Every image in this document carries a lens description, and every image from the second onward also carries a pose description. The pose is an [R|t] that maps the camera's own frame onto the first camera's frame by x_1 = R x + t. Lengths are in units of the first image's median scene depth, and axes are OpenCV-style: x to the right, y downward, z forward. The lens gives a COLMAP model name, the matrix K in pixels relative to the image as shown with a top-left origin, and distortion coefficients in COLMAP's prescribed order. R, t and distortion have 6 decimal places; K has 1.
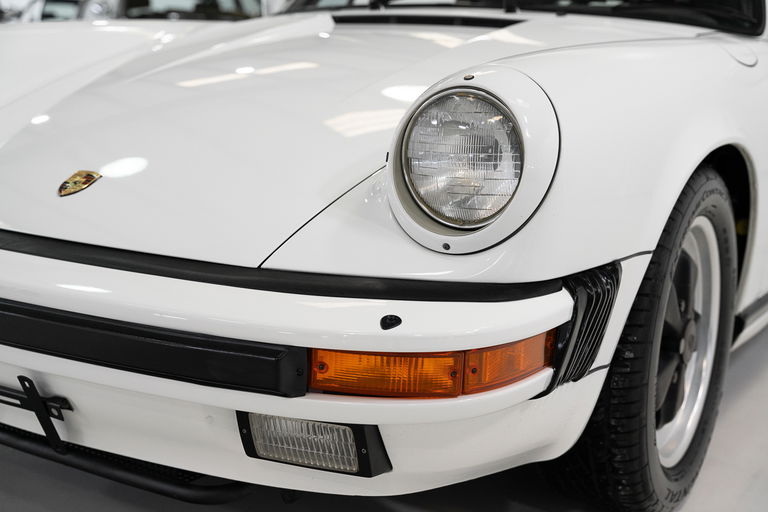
lens RADIAL K [[1081.7, 0, 382.4], [0, 1081.7, 250.0], [0, 0, 1]] dist [0.034387, 0.000000]
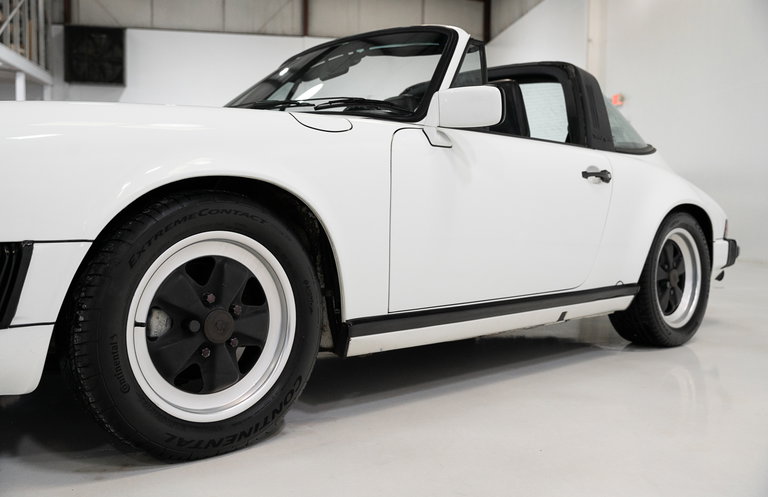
lens RADIAL K [[733.2, 0, 382.5], [0, 733.2, 249.5], [0, 0, 1]] dist [-0.002092, 0.000000]
pose [[0.960528, -0.008803, -0.278045, 0.950267], [-0.029341, 0.990718, -0.132727, 0.137128], [0.276632, 0.135646, 0.951354, 0.252404]]
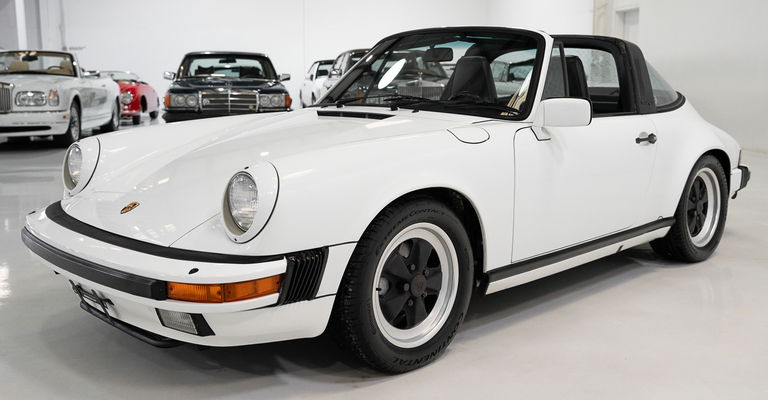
lens RADIAL K [[767.0, 0, 384.4], [0, 767.0, 180.2], [0, 0, 1]] dist [-0.004984, 0.000000]
pose [[0.966062, -0.004318, -0.258275, 0.772497], [-0.008595, 0.998769, -0.048847, -0.051692], [0.258168, 0.049409, 0.964836, -0.512527]]
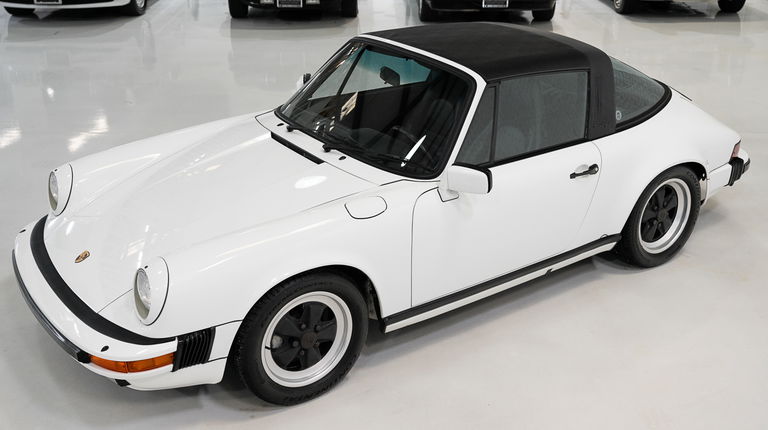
lens RADIAL K [[837.2, 0, 383.4], [0, 837.2, 236.2], [0, 0, 1]] dist [0.001788, 0.000000]
pose [[0.910127, 0.140124, -0.389915, 1.481108], [-0.040099, 0.966448, 0.253714, -0.810979], [0.412384, -0.215277, 0.885209, -0.695711]]
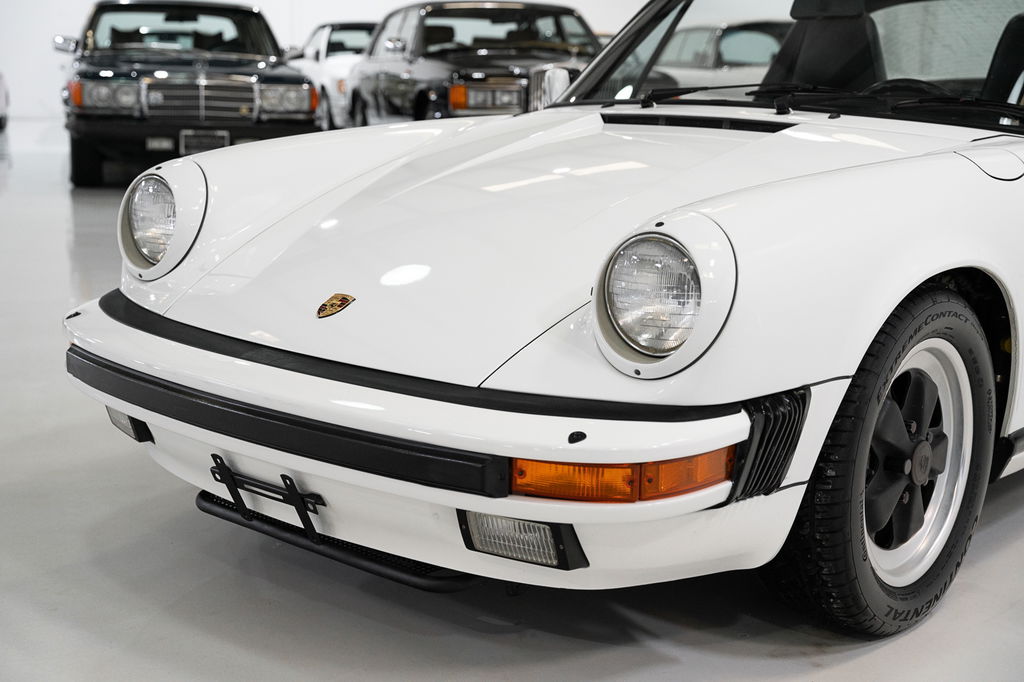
lens RADIAL K [[1442.3, 0, 507.1], [0, 1442.3, 339.0], [0, 0, 1]] dist [0.034387, 0.000000]
pose [[0.983663, 0.013161, -0.179540, 0.189577], [-0.012192, 0.999905, 0.006497, -0.044910], [0.179609, -0.004202, 0.983729, -0.506342]]
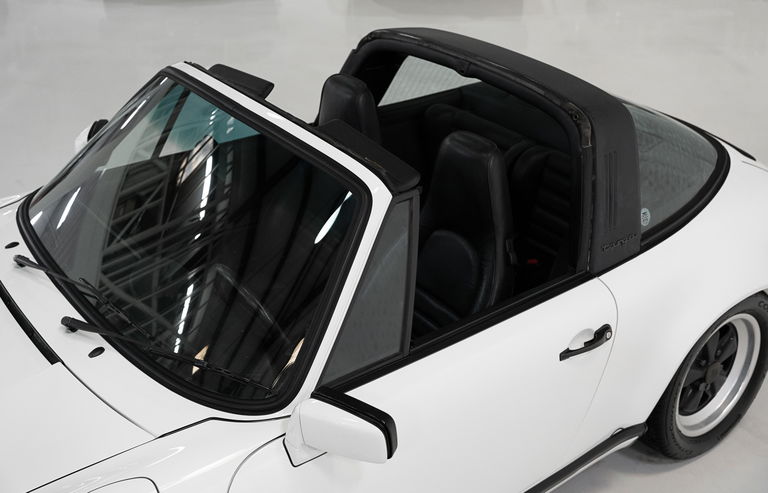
lens RADIAL K [[919.4, 0, 374.6], [0, 919.4, 227.9], [0, 0, 1]] dist [-0.024993, 0.000000]
pose [[0.925372, 0.148592, -0.348723, 1.149573], [-0.043174, 0.955294, 0.292487, -0.988200], [0.376595, -0.255603, 0.890418, 0.621255]]
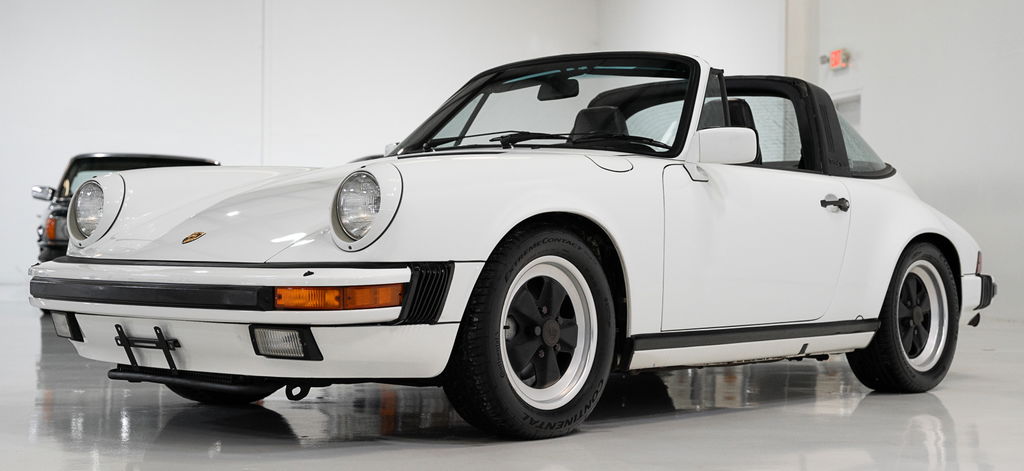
lens RADIAL K [[1545.5, 0, 507.9], [0, 1545.5, 270.3], [0, 0, 1]] dist [0.015613, 0.000000]
pose [[0.983543, -0.026210, -0.178762, 0.839013], [-0.005499, 0.984620, -0.174623, 0.525785], [0.180590, 0.172732, 0.968272, -1.695886]]
